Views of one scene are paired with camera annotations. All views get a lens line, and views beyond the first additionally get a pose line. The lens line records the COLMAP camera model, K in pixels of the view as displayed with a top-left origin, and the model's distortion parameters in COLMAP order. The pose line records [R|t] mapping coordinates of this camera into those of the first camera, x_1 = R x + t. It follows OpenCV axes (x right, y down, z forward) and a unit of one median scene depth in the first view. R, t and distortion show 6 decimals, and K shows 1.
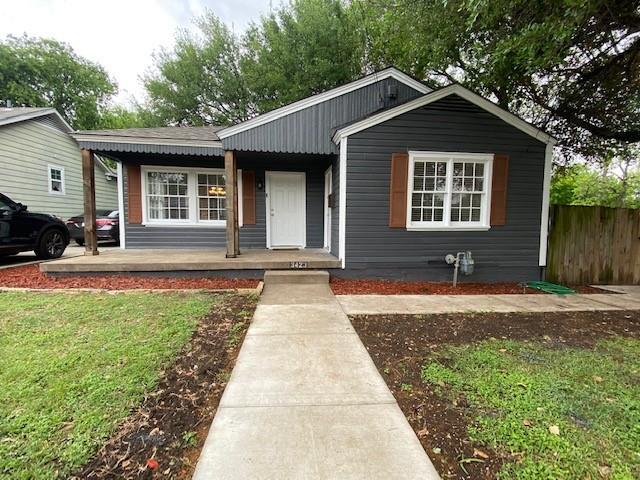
lens RADIAL K [[265.4, 0, 320.0], [0, 265.4, 240.0], [0, 0, 1]] dist [0.075584, -0.040594]
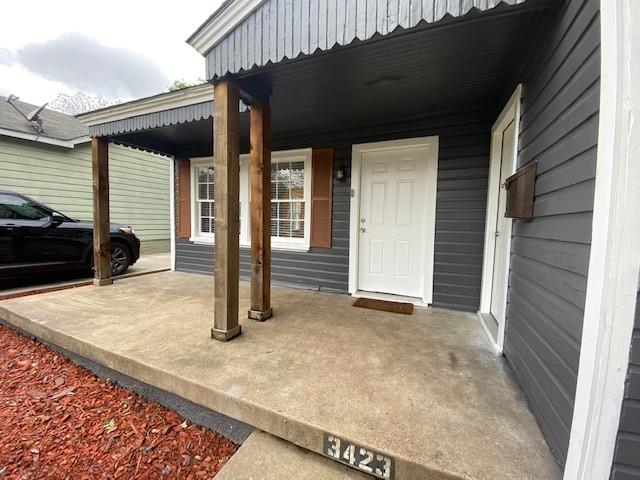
lens RADIAL K [[265.4, 0, 320.0], [0, 265.4, 240.0], [0, 0, 1]] dist [0.075584, -0.040594]
pose [[0.865563, 0.043285, -0.498925, 0.007851], [-0.046629, 0.998896, 0.005767, -0.089939], [0.498624, 0.018273, 0.866626, 0.619267]]
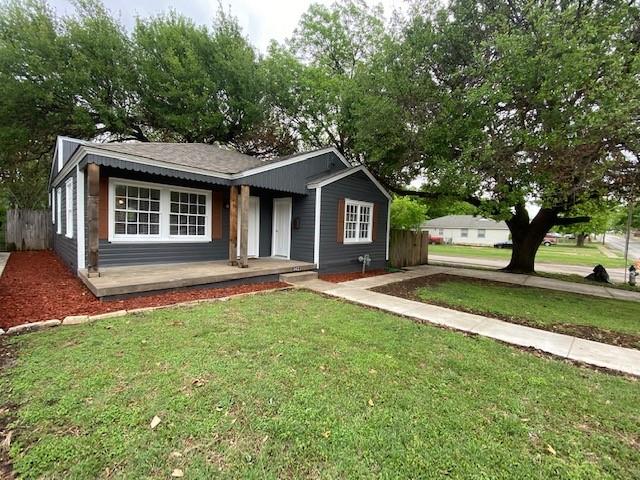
lens RADIAL K [[265.4, 0, 320.0], [0, 265.4, 240.0], [0, 0, 1]] dist [0.075584, -0.040594]
pose [[0.768603, -0.012162, 0.639610, -0.785722], [0.016705, 0.999860, -0.001062, -0.053926], [-0.639507, 0.011501, 0.768699, -0.191339]]
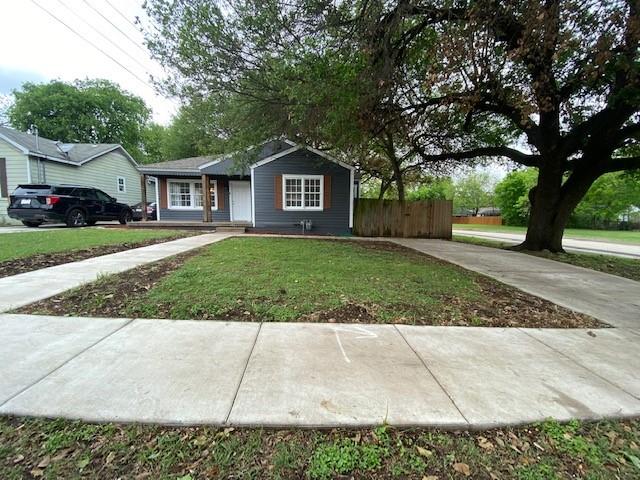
lens RADIAL K [[265.4, 0, 320.0], [0, 265.4, 240.0], [0, 0, 1]] dist [0.075584, -0.040594]
pose [[0.996494, 0.007575, -0.083321, 0.714280], [-0.005342, 0.999621, 0.026994, 0.128422], [0.083494, -0.026454, 0.996157, -1.017053]]
